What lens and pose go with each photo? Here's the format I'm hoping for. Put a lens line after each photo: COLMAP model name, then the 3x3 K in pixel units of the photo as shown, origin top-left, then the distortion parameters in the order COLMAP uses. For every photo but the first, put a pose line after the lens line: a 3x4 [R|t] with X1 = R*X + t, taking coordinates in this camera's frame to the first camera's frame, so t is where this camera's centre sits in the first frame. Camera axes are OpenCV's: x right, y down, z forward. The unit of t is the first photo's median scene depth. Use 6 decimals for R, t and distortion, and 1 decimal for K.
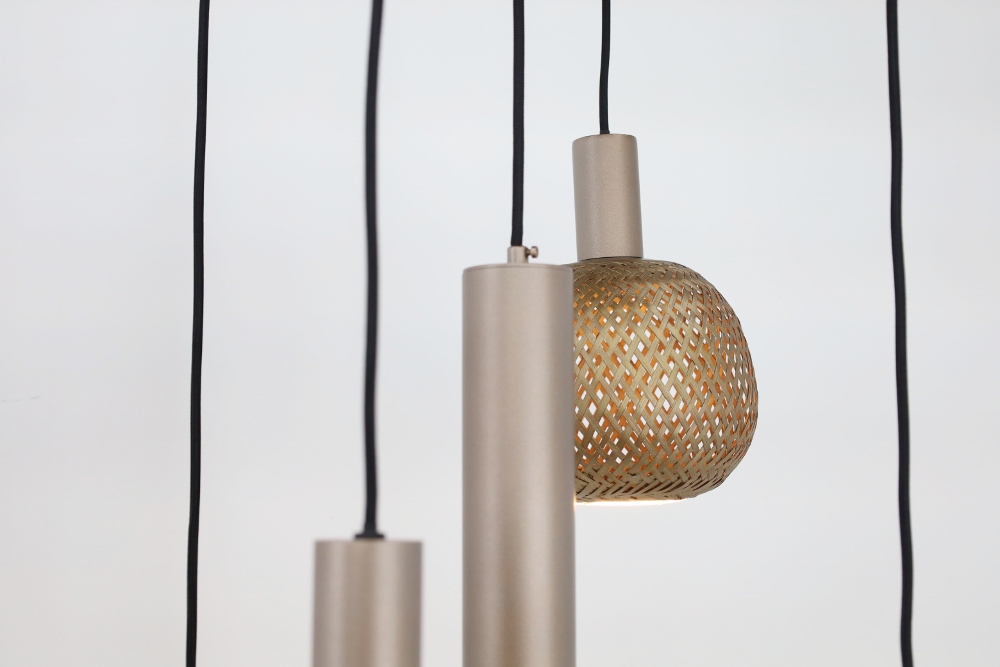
lens RADIAL K [[1533.2, 0, 500.0], [0, 1533.2, 333.5], [0, 0, 1]] dist [-0.007797, -0.010627]
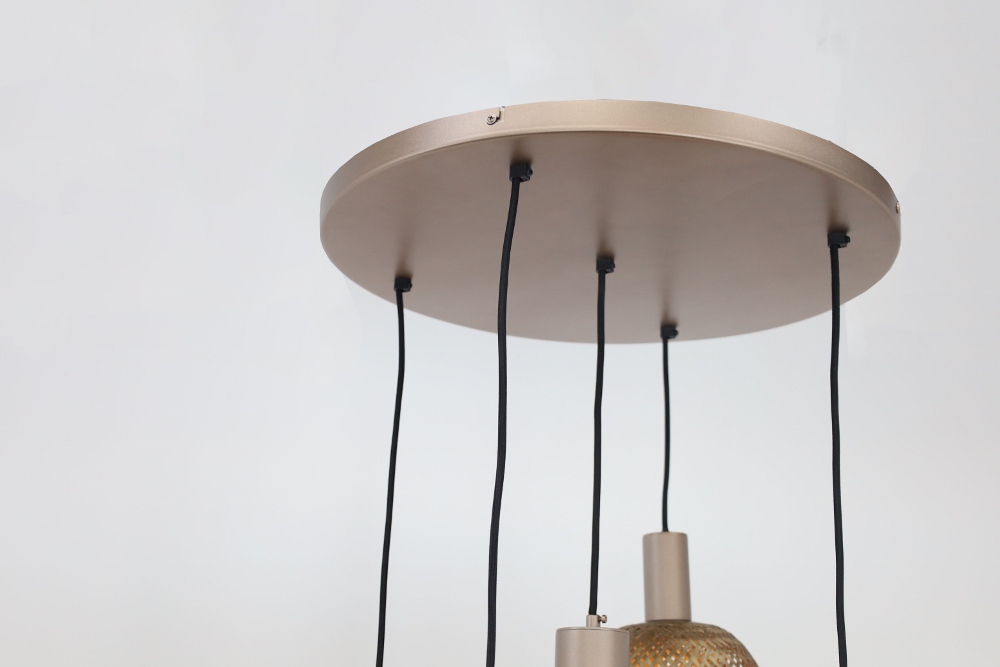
lens RADIAL K [[1409.9, 0, 500.0], [0, 1409.9, 333.5], [0, 0, 1]] dist [-0.000819, 0.029155]
pose [[0.995232, 0.013108, -0.096655, 0.043203], [-0.034670, 0.973756, -0.224939, -0.009344], [0.091170, 0.227217, 0.969567, -0.358729]]
